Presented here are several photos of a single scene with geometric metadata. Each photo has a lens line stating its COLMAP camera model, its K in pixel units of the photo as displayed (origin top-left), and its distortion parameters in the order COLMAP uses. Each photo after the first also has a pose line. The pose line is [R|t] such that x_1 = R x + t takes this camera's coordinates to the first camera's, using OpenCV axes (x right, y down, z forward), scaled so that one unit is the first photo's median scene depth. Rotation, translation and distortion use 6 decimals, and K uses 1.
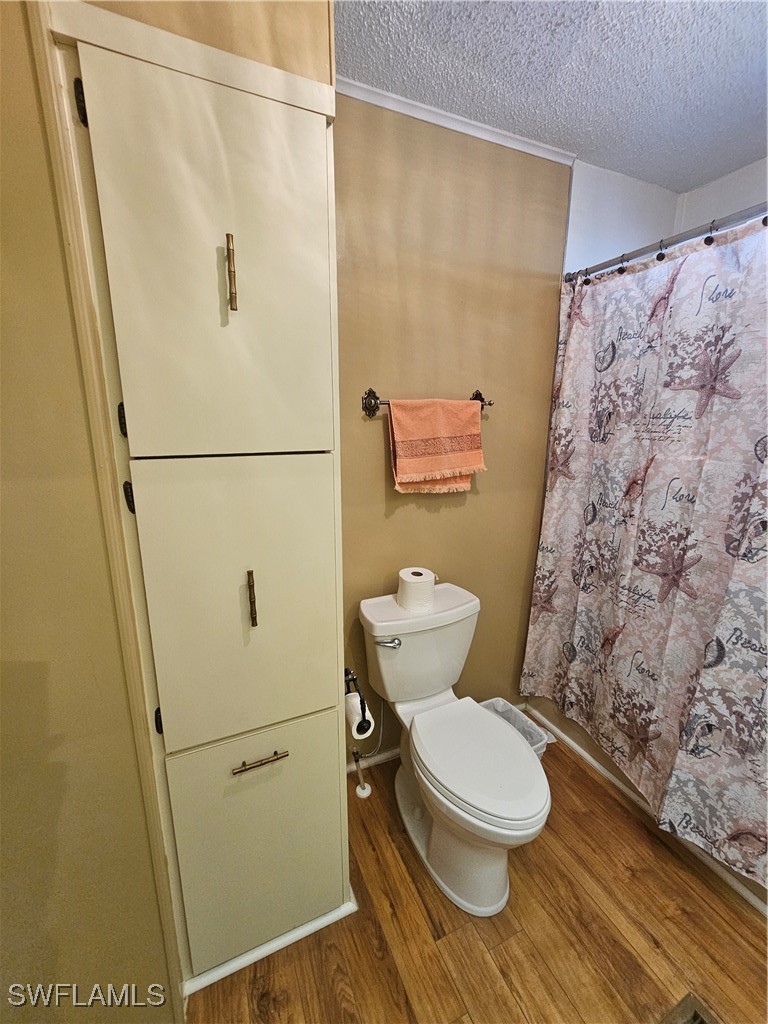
lens RADIAL K [[420.8, 0, 384.7], [0, 420.8, 509.6], [0, 0, 1]] dist [-0.000679, -0.000835]
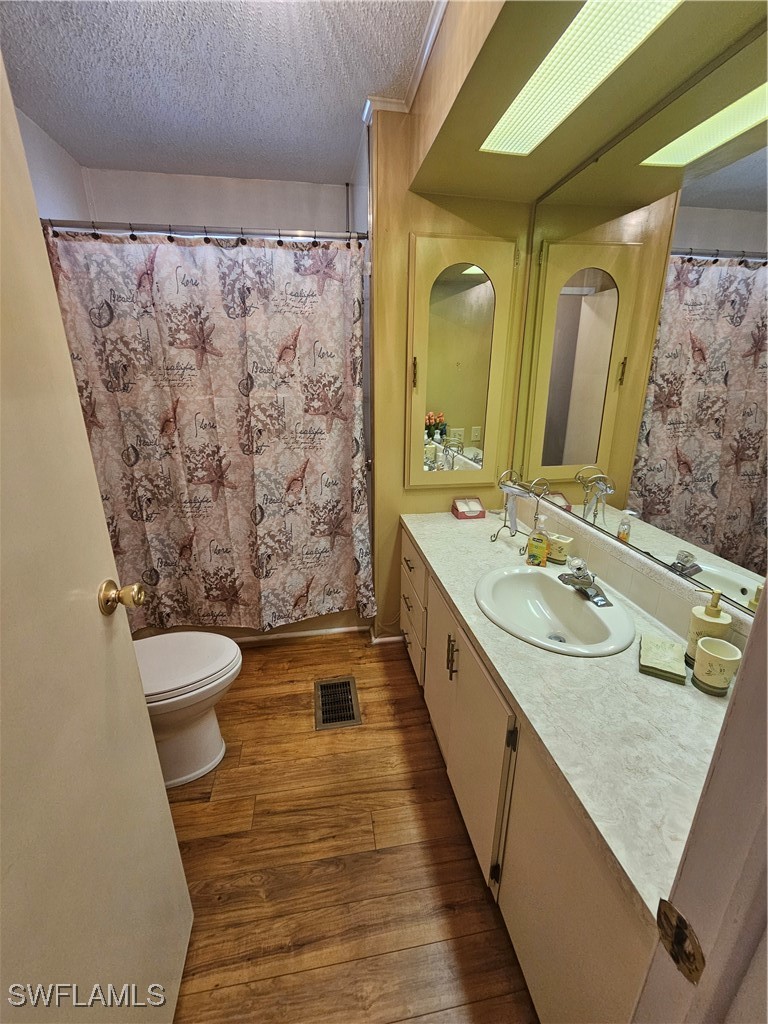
lens RADIAL K [[420.8, 0, 382.1], [0, 420.8, 509.9], [0, 0, 1]] dist [-0.000679, -0.000835]
pose [[0.260891, -0.301708, 0.917011, -0.512801], [0.214525, 0.944275, 0.249645, 0.012303], [-0.941231, 0.131592, 0.311077, 0.016935]]
